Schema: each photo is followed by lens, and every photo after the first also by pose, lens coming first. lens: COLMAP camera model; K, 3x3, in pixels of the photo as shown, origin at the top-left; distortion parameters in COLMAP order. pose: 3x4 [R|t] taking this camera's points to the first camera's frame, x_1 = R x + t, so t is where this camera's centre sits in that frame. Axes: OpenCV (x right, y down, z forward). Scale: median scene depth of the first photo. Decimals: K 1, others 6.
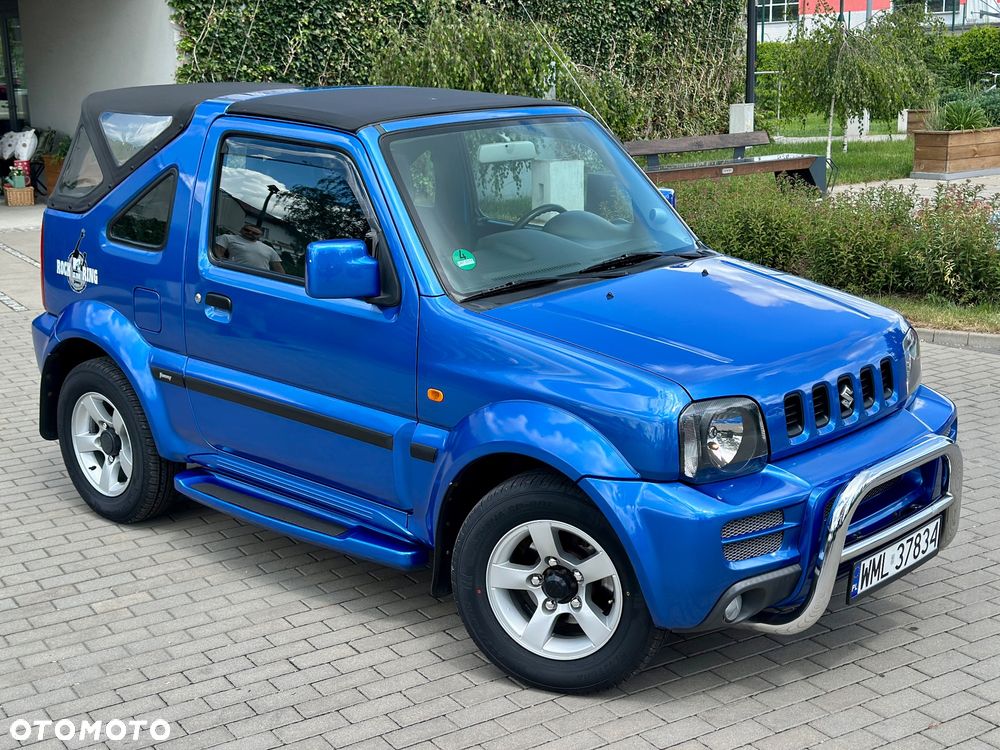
lens RADIAL K [[1394.2, 0, 502.6], [0, 1394.2, 391.0], [0, 0, 1]] dist [0.182632, -0.340666]
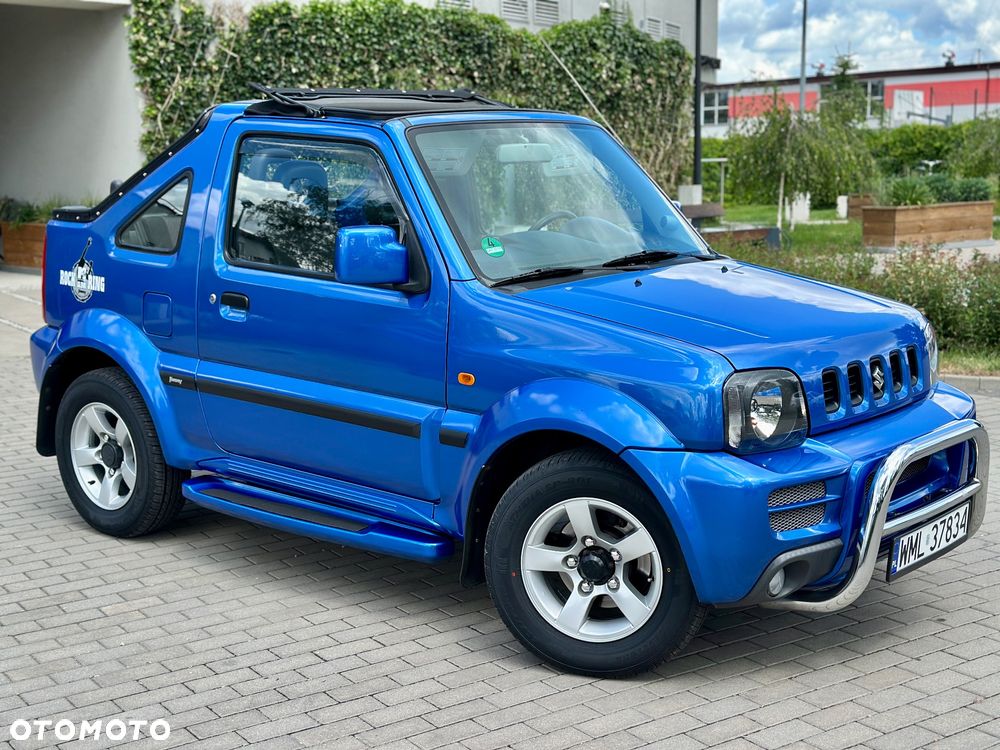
lens RADIAL K [[1393.7, 0, 500.7], [0, 1393.7, 385.7], [0, 0, 1]] dist [0.187108, -0.379009]
pose [[0.998978, 0.001578, 0.045170, -0.068568], [0.001747, 0.997295, -0.073476, 0.080665], [-0.045164, 0.073480, 0.996274, 0.008476]]
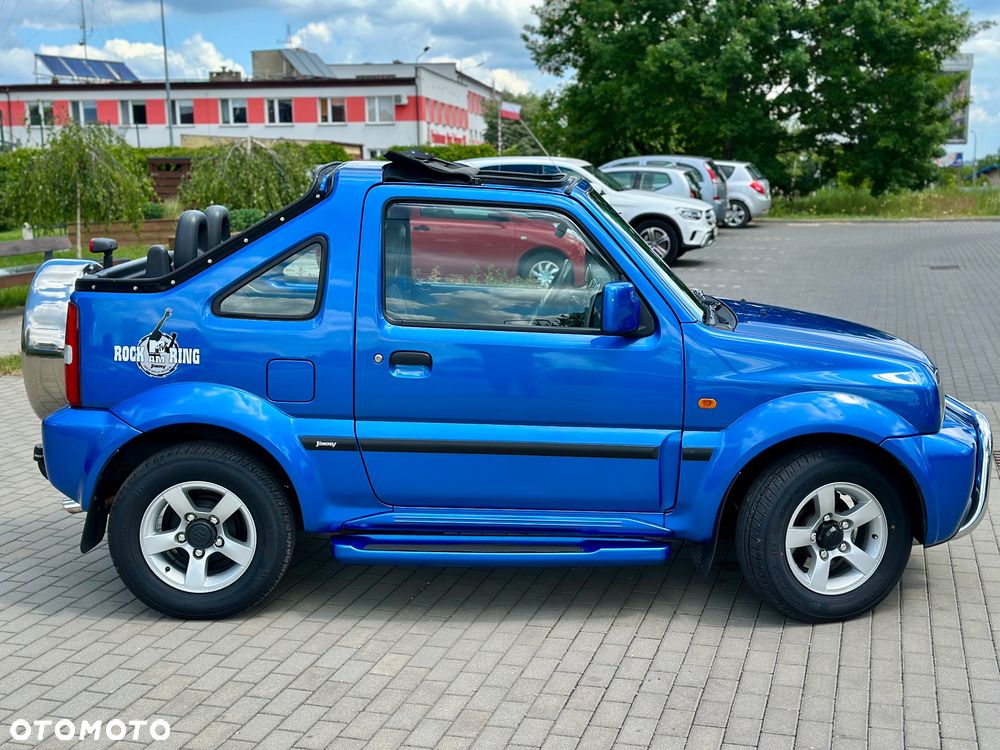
lens RADIAL K [[1395.2, 0, 496.4], [0, 1395.2, 380.3], [0, 0, 1]] dist [0.176152, -0.299290]
pose [[0.737438, -0.091153, 0.669236, -0.983878], [0.153040, 0.987631, -0.034118, -0.003063], [-0.657848, 0.127580, 0.742267, 0.221464]]
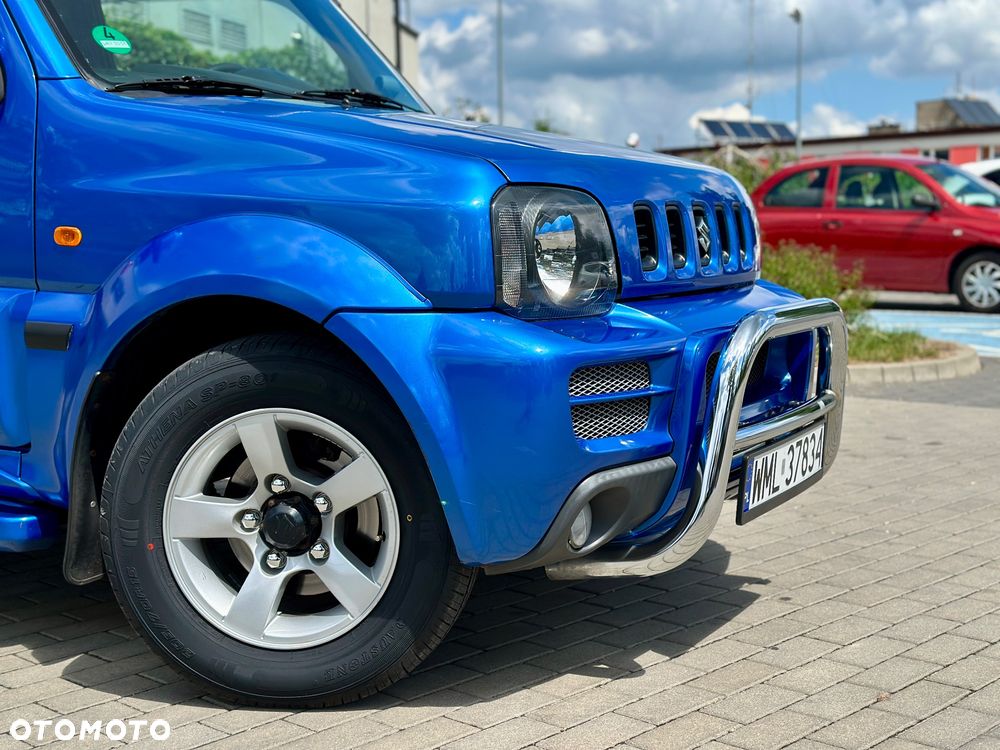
lens RADIAL K [[1394.2, 0, 502.6], [0, 1394.2, 391.0], [0, 0, 1]] dist [0.182632, -0.340666]
pose [[0.967275, -0.014901, 0.253292, -0.022263], [0.048461, 0.990747, -0.126778, 0.156010], [-0.249059, 0.134904, 0.959047, 0.371497]]
